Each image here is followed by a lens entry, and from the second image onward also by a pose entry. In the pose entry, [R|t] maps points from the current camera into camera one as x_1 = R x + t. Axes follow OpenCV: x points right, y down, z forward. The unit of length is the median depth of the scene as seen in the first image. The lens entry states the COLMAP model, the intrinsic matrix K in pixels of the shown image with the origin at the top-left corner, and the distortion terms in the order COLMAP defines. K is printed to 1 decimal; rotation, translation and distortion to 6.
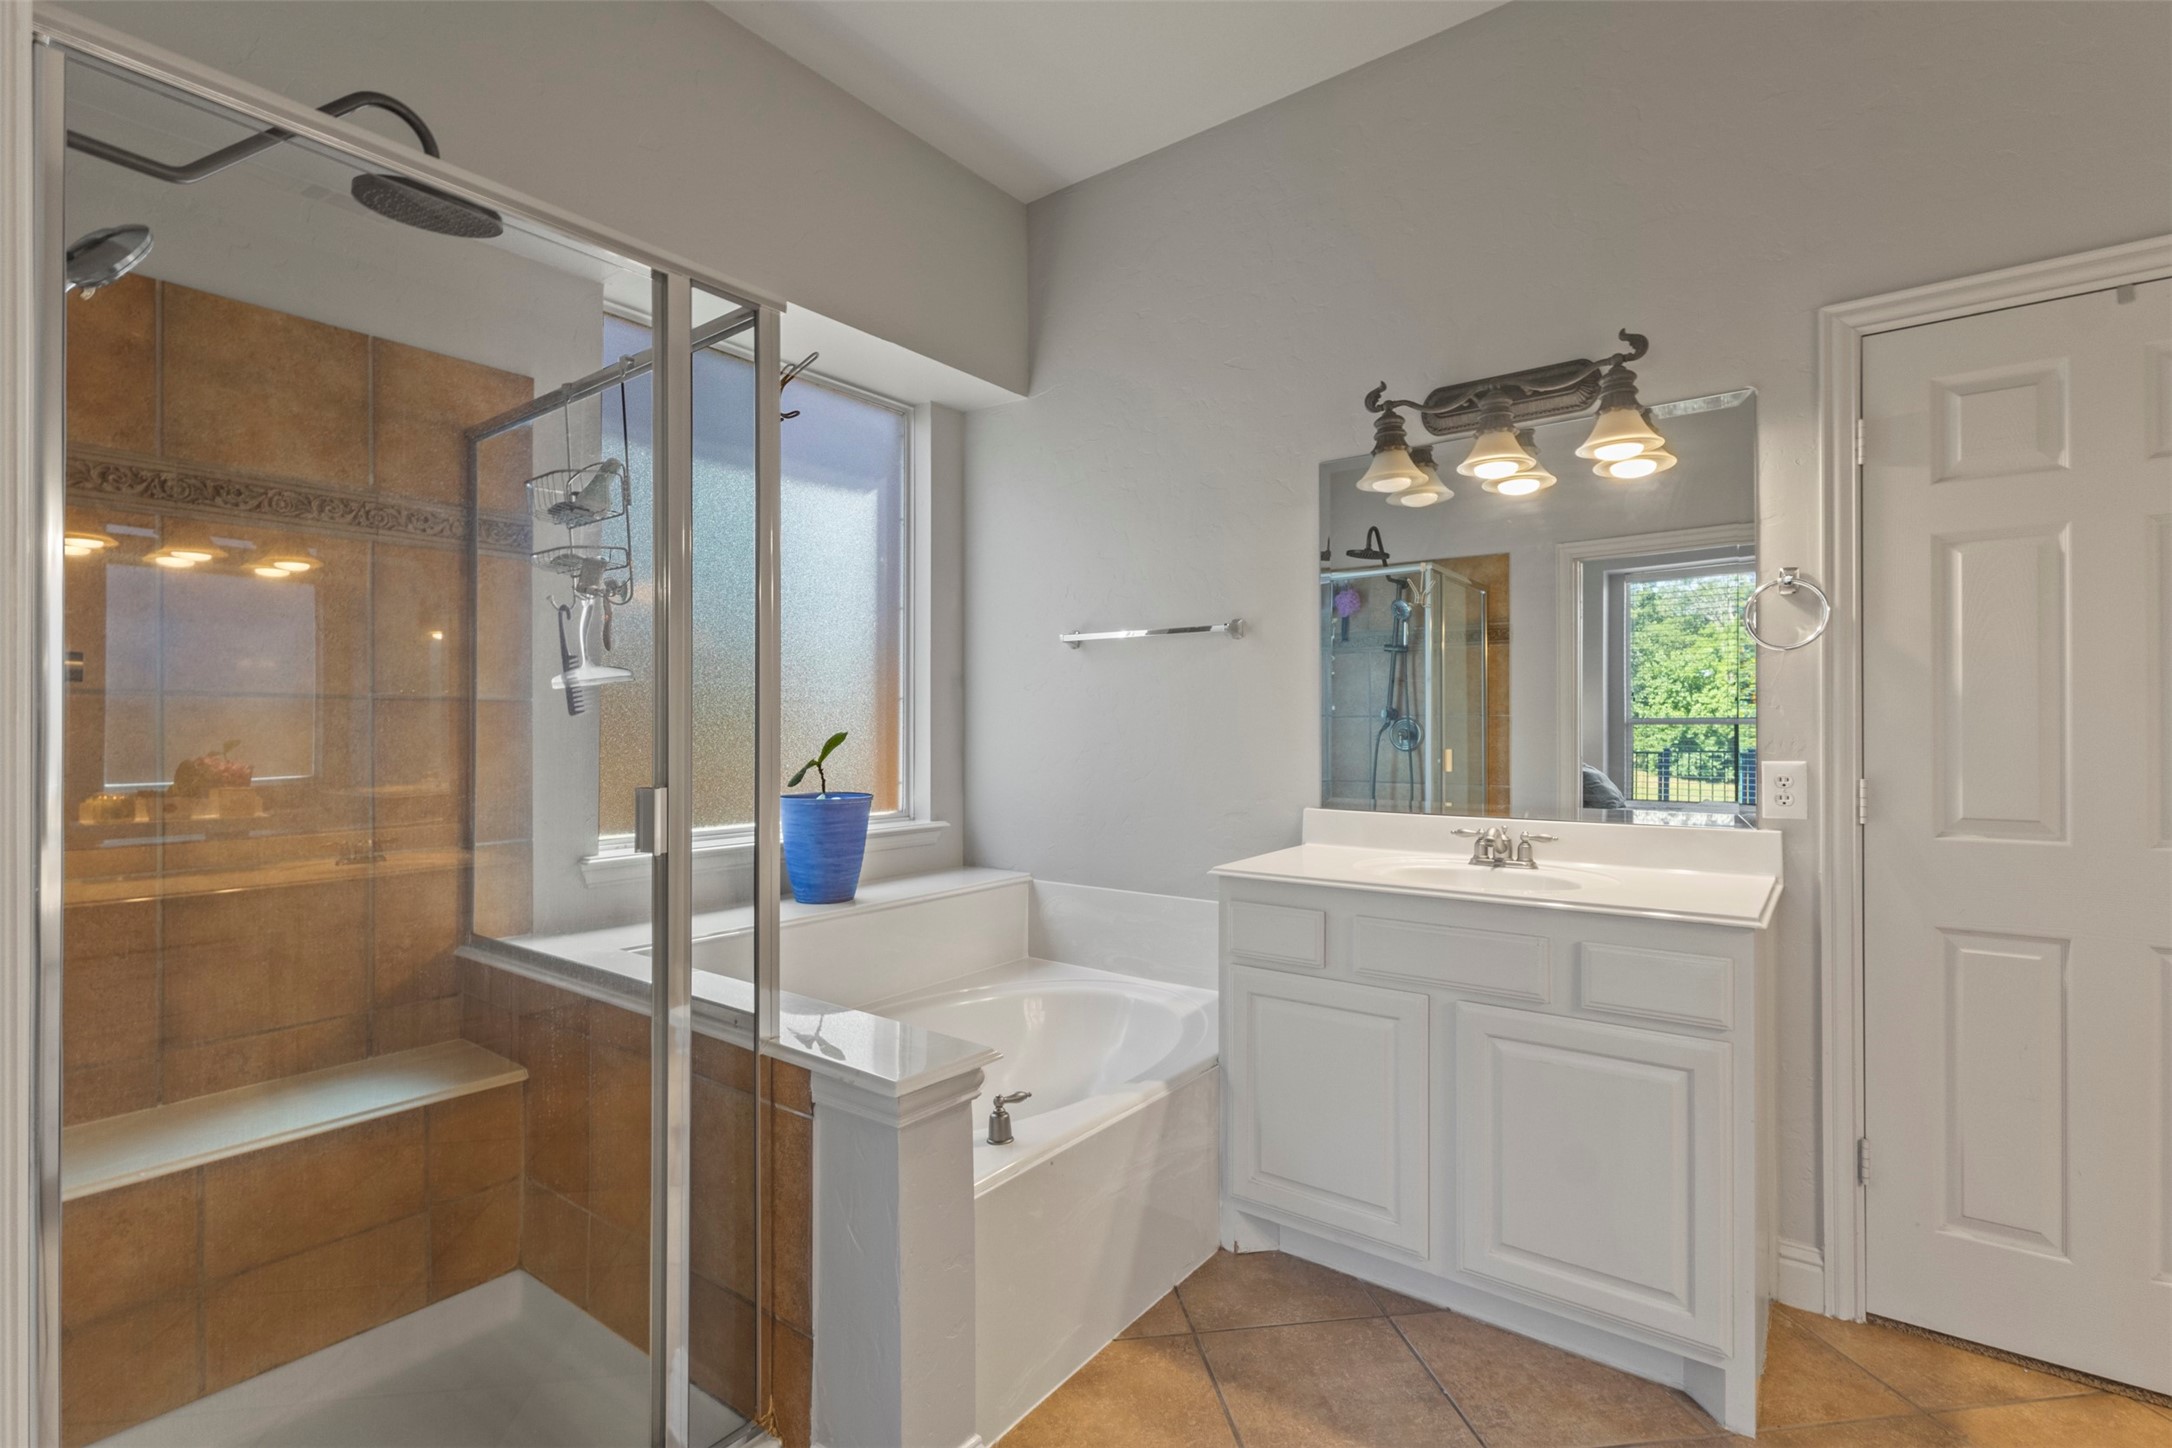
lens RADIAL K [[1014.2, 0, 1083.7], [0, 1014.2, 724.8], [0, 0, 1]] dist [0.014512, 0.001170]
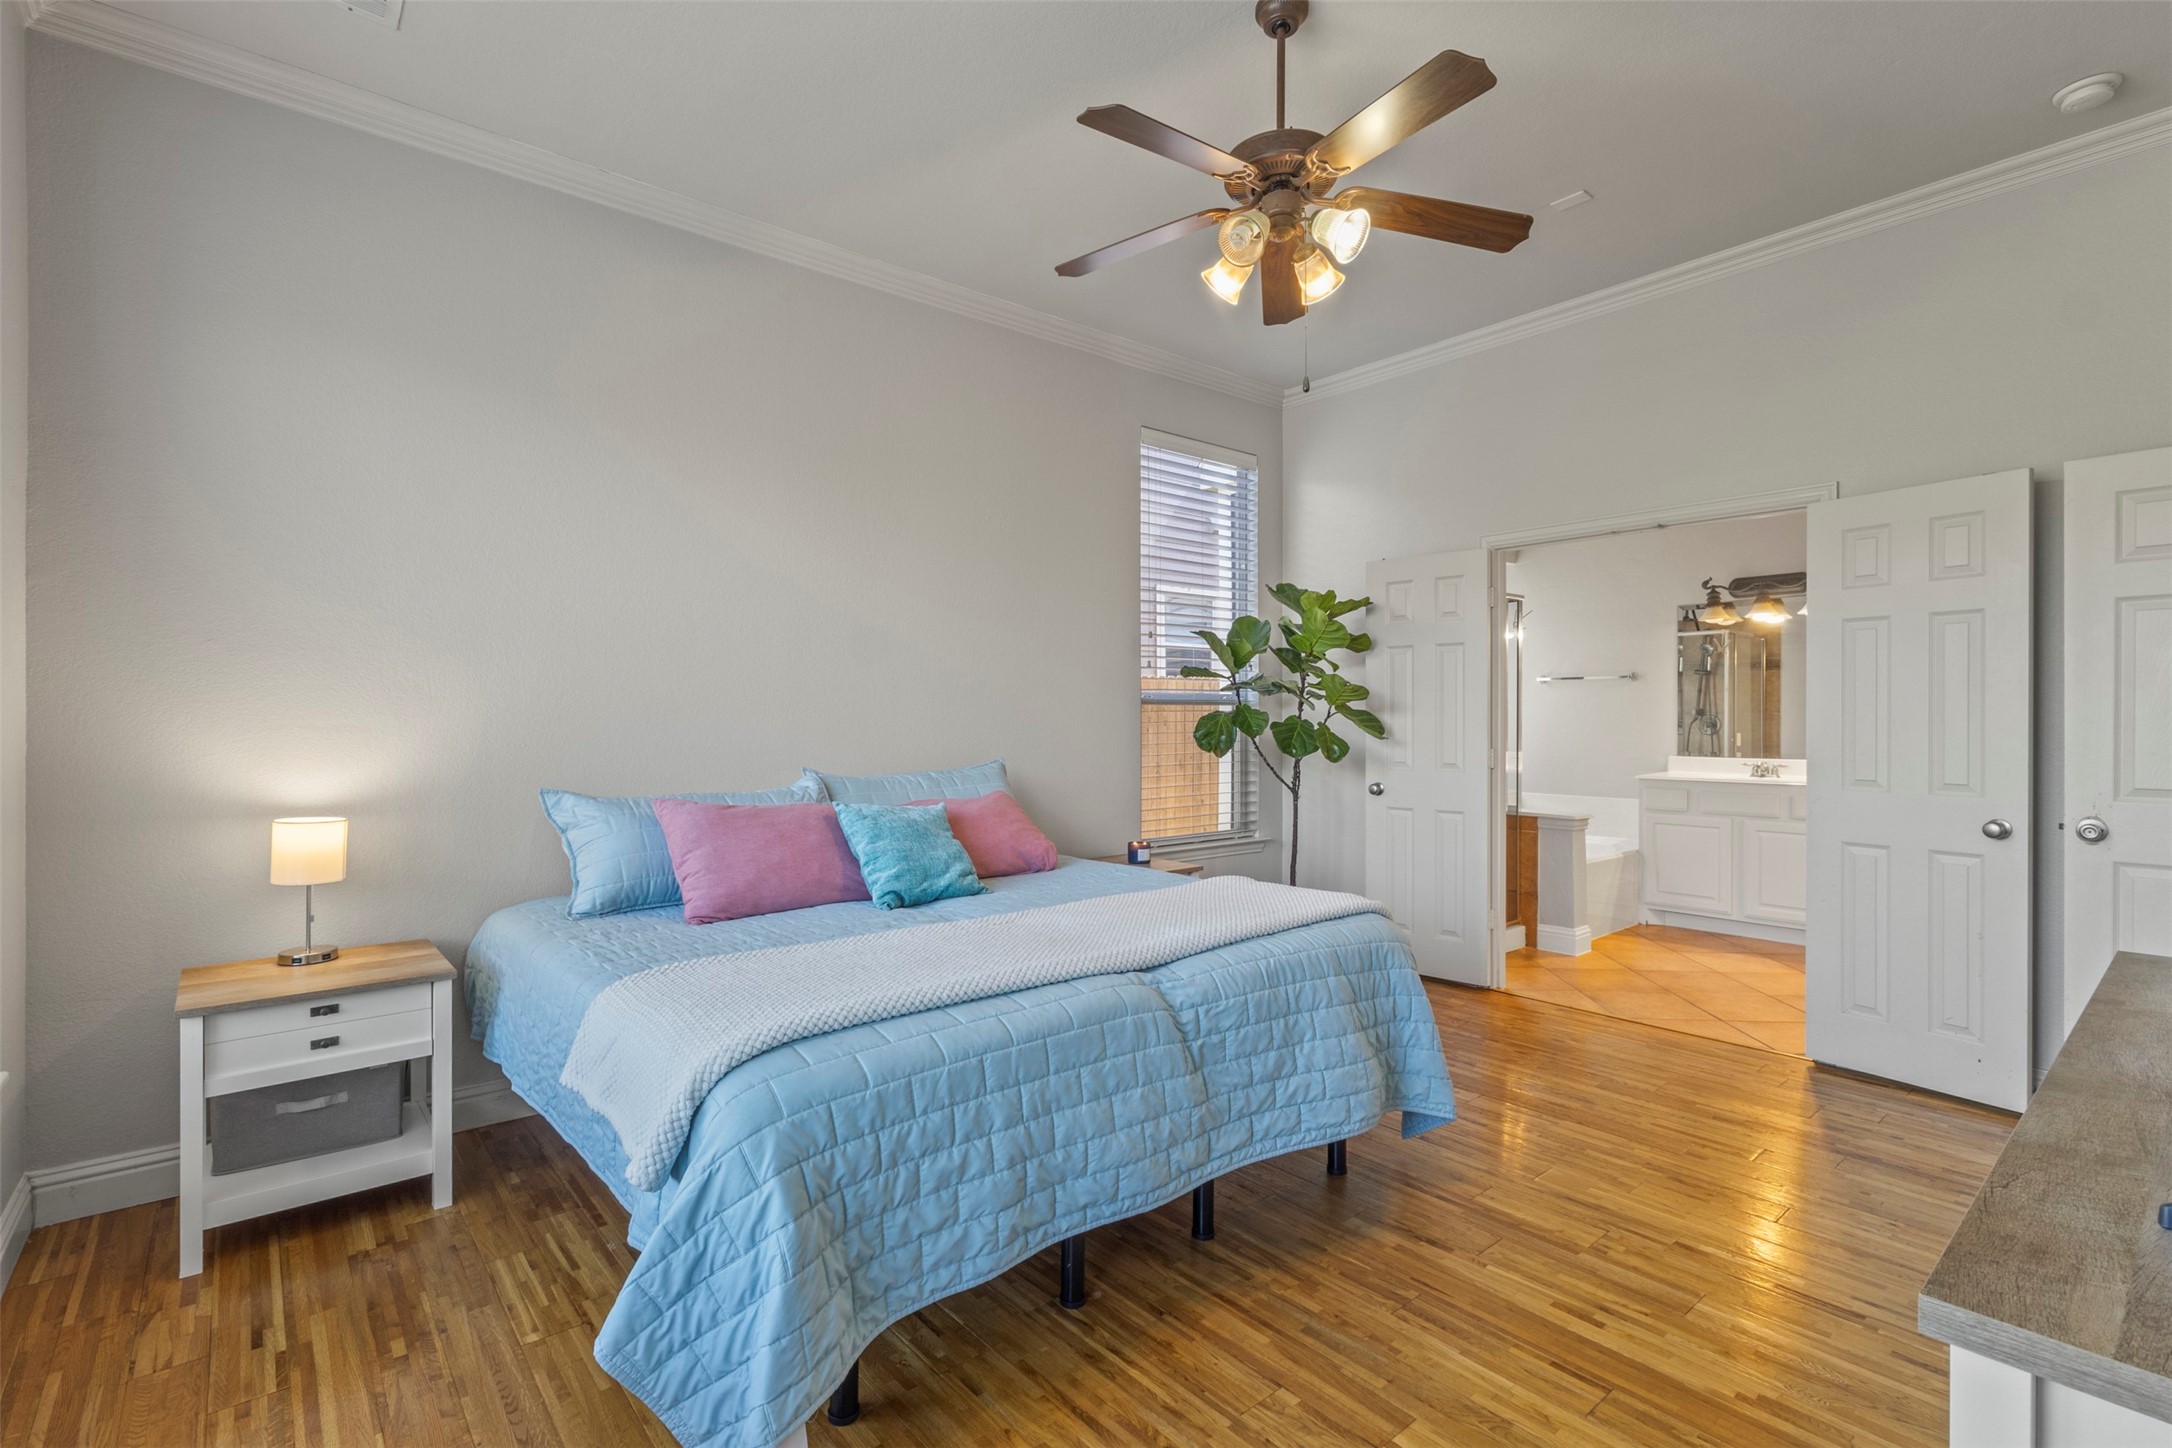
lens RADIAL K [[1014.2, 0, 1079.9], [0, 1014.2, 717.8], [0, 0, 1]] dist [0.014512, 0.001170]
pose [[0.974773, 0.003434, -0.223173, -0.738836], [-0.002115, 0.999979, 0.006148, -0.021241], [0.223189, -0.005521, 0.974759, -2.009584]]
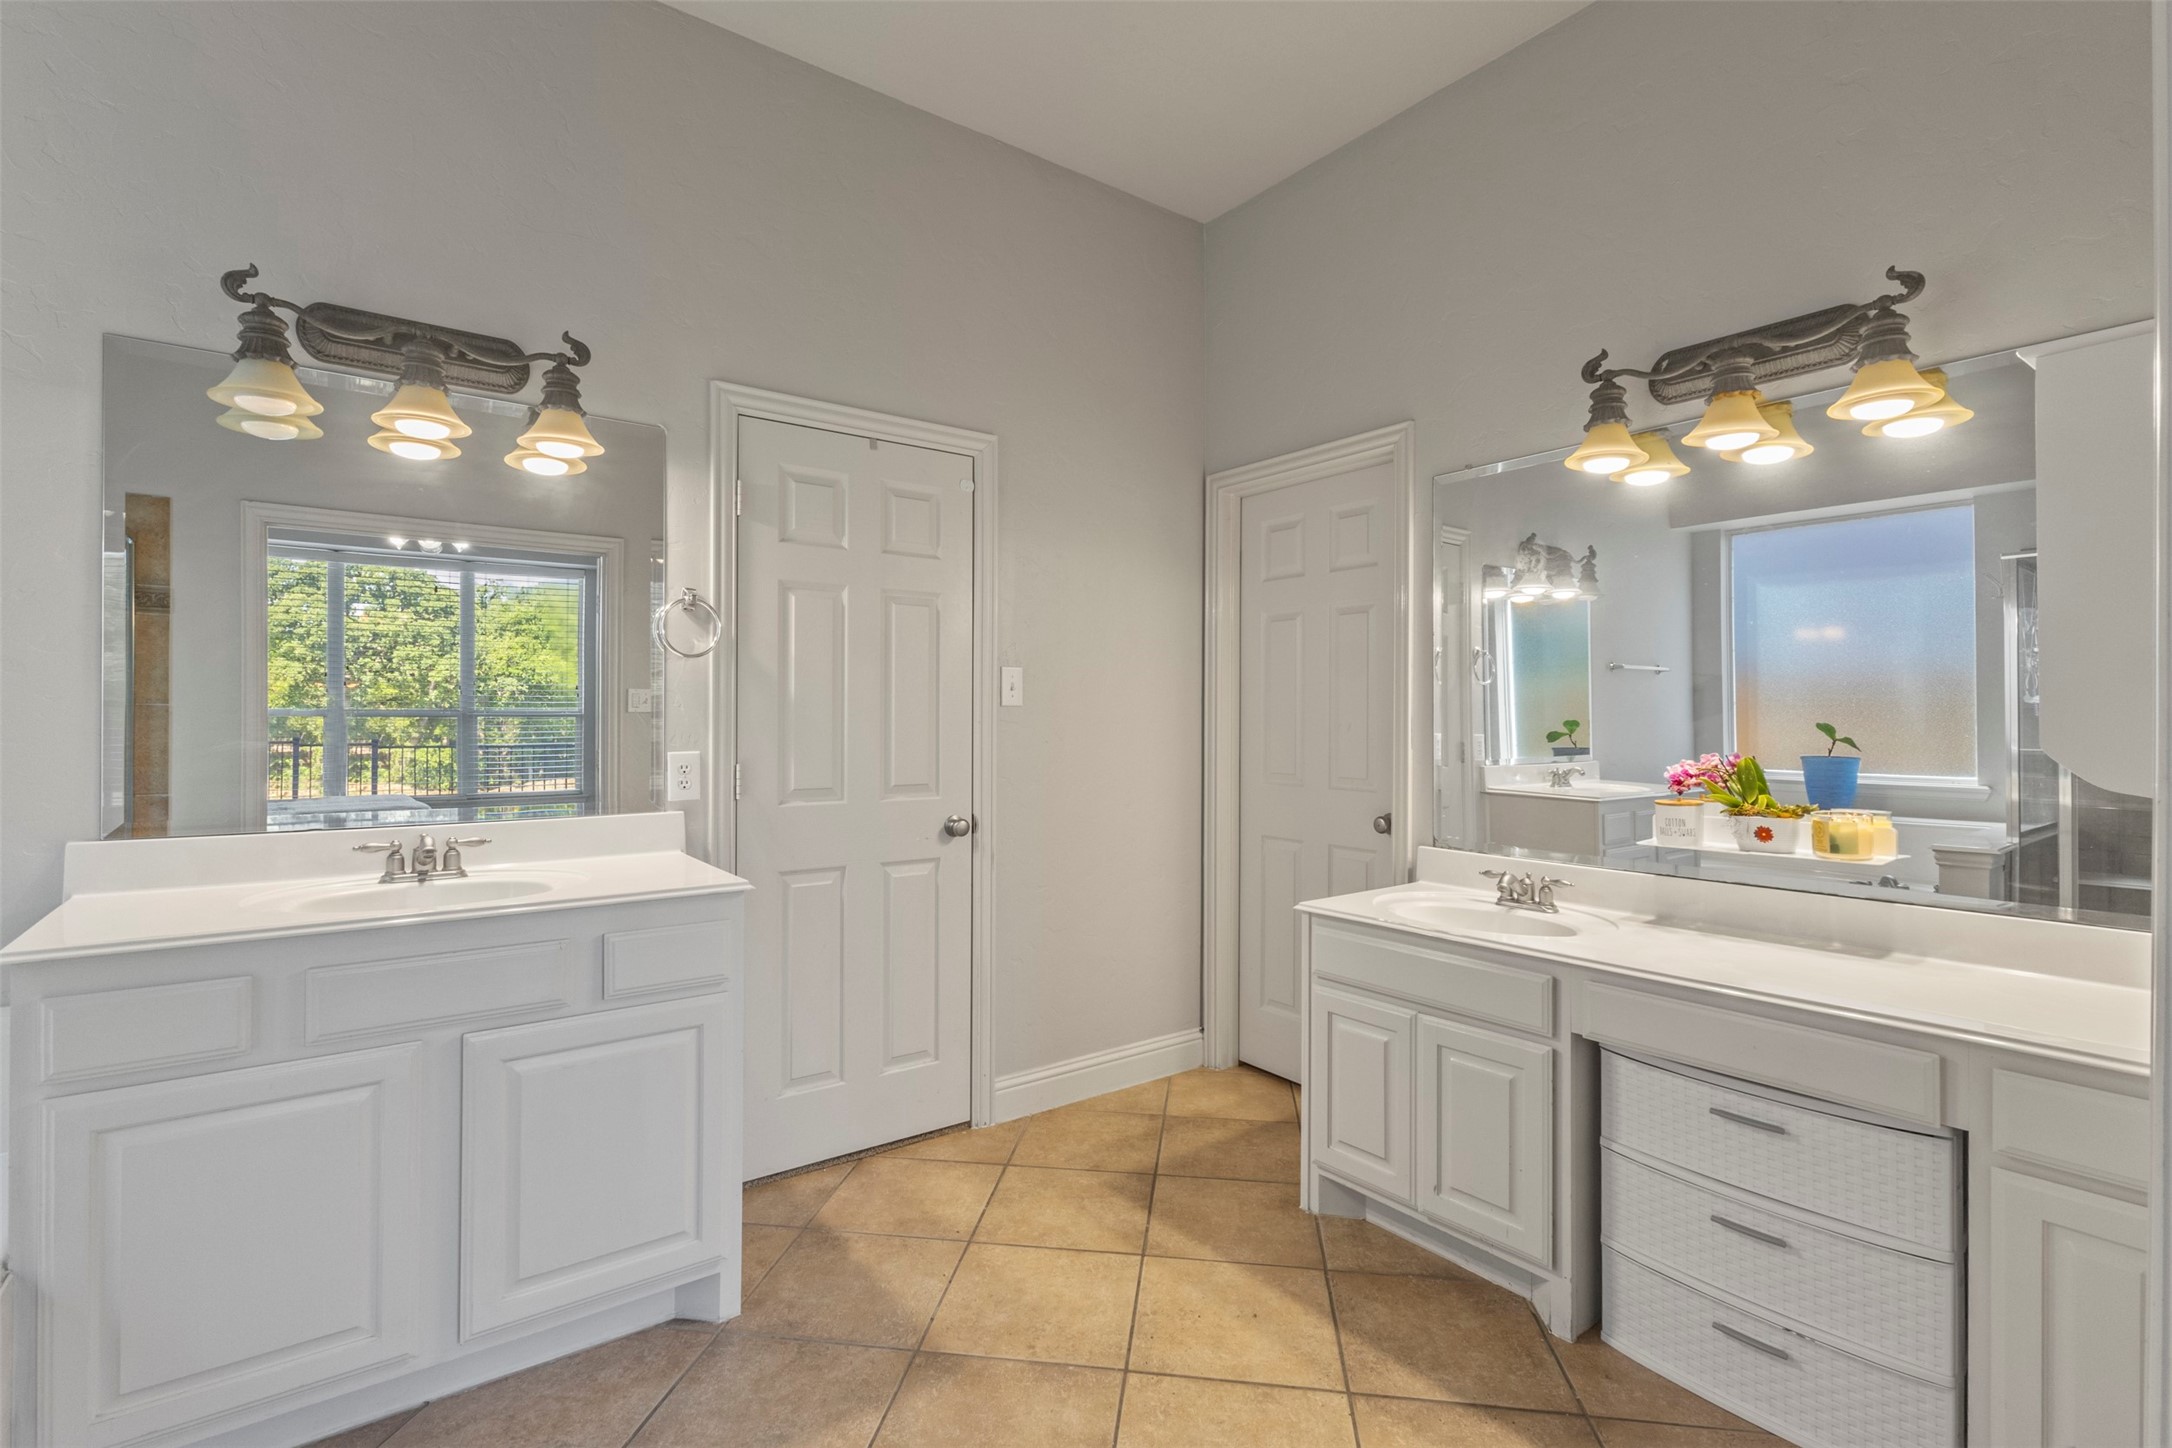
lens RADIAL K [[1014.2, 0, 1078.1], [0, 1014.2, 714.8], [0, 0, 1]] dist [0.014512, 0.001170]
pose [[0.288079, 0.007224, 0.957580, -0.310475], [-0.005977, 0.999966, -0.005746, -0.002885], [-0.957588, -0.004068, 0.288112, 0.227732]]
